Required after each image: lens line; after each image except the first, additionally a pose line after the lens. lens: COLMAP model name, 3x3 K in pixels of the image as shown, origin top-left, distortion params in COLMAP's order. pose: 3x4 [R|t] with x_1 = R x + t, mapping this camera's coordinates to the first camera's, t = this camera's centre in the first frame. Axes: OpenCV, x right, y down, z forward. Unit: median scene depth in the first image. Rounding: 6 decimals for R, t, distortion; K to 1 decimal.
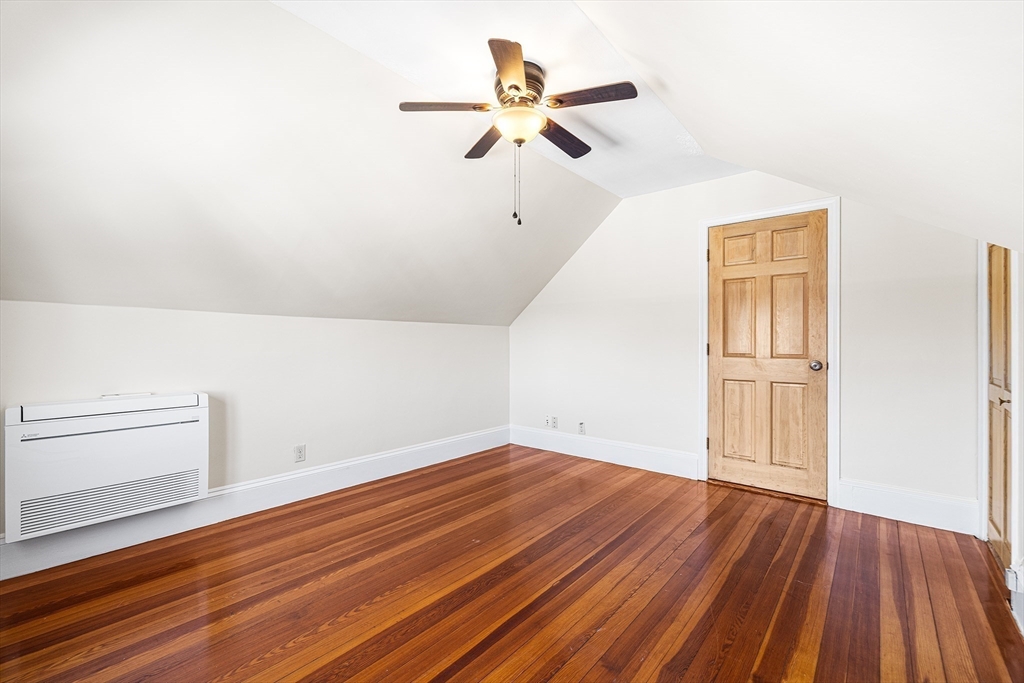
lens RADIAL K [[435.6, 0, 515.3], [0, 435.6, 337.3], [0, 0, 1]] dist [-0.002176, -0.000438]
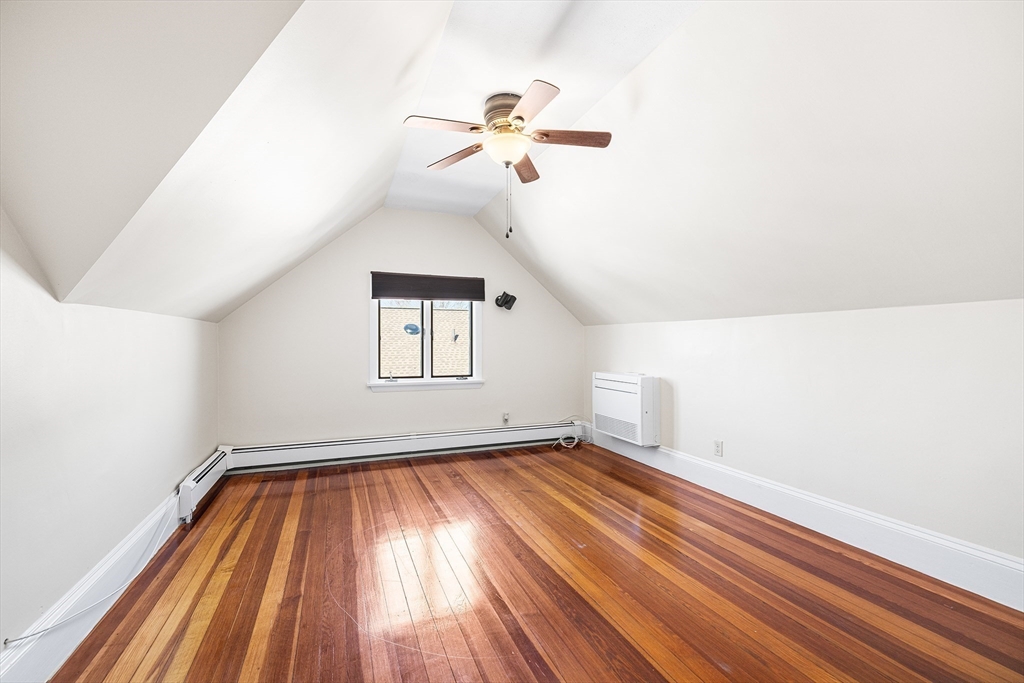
lens RADIAL K [[435.6, 0, 508.5], [0, 435.6, 341.6], [0, 0, 1]] dist [-0.002176, -0.000438]
pose [[-0.473362, -0.010561, -0.880805, 0.728403], [0.001696, 0.999915, -0.012900, 0.024198], [0.880866, -0.007600, -0.473304, 1.140544]]
